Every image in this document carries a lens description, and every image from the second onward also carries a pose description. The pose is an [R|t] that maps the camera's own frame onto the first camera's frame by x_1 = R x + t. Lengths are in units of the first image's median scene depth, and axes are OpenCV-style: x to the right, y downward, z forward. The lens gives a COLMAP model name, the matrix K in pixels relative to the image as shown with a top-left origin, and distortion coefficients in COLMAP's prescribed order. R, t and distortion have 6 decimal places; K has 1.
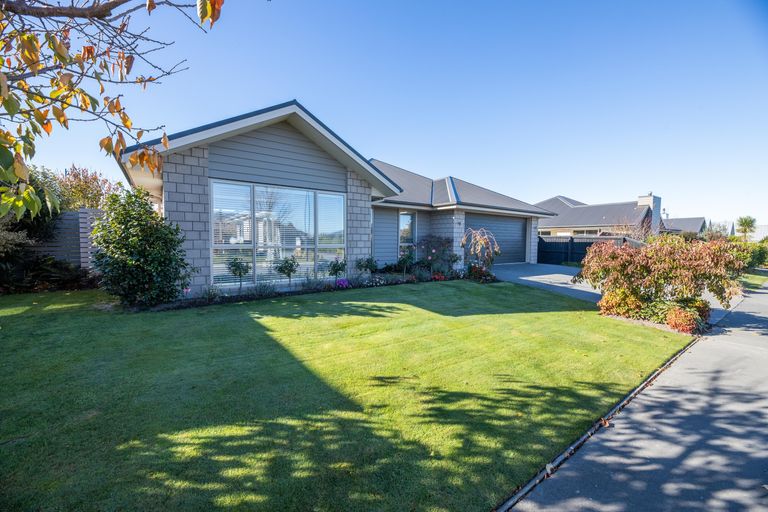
lens RADIAL K [[320.4, 0, 384.0], [0, 320.4, 256.0], [0, 0, 1]] dist [0.001614, -0.000005]
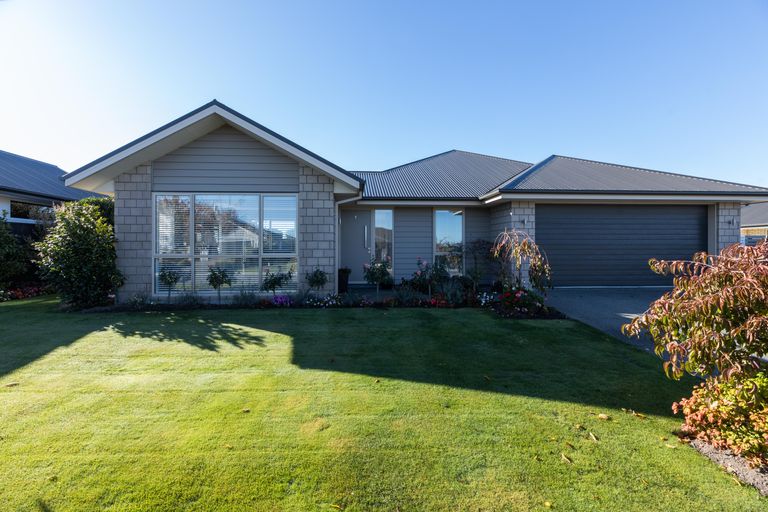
lens RADIAL K [[327.2, 0, 383.9], [0, 327.2, 247.9], [0, 0, 1]] dist [-0.003224, -0.000317]
pose [[0.832472, -0.009096, -0.553992, 0.546640], [-0.019048, 0.998804, -0.045023, -0.016989], [0.553739, 0.048033, 0.831304, 0.413258]]
